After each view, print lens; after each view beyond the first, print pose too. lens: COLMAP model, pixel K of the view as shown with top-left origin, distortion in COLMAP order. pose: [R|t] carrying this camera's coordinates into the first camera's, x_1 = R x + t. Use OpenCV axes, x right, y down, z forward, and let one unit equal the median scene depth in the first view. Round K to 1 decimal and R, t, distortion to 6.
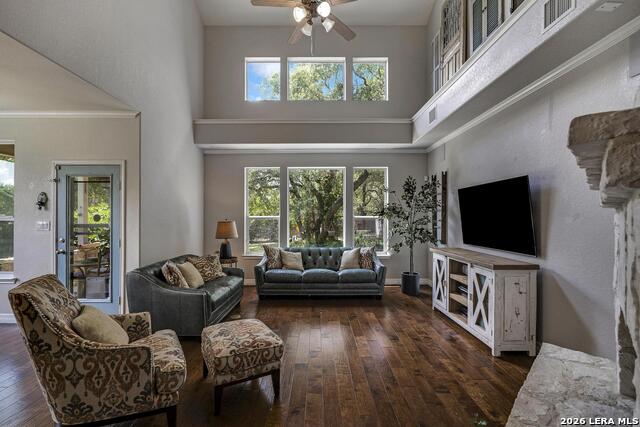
lens RADIAL K [[292.1, 0, 313.9], [0, 292.1, 215.1], [0, 0, 1]] dist [-0.004582, 0.000162]
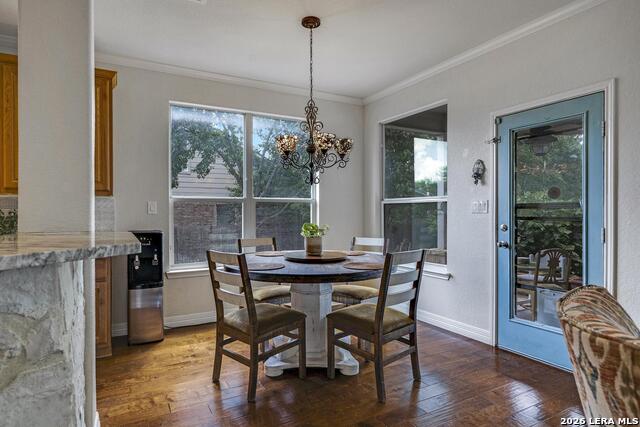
lens RADIAL K [[359.3, 0, 322.4], [0, 359.3, 215.6], [0, 0, 1]] dist [-0.003767, 0.002277]
pose [[0.491409, 0.001588, -0.870927, -0.346472], [0.006940, 0.999959, 0.005739, 0.051703], [0.870901, -0.008865, 0.491378, 0.222687]]
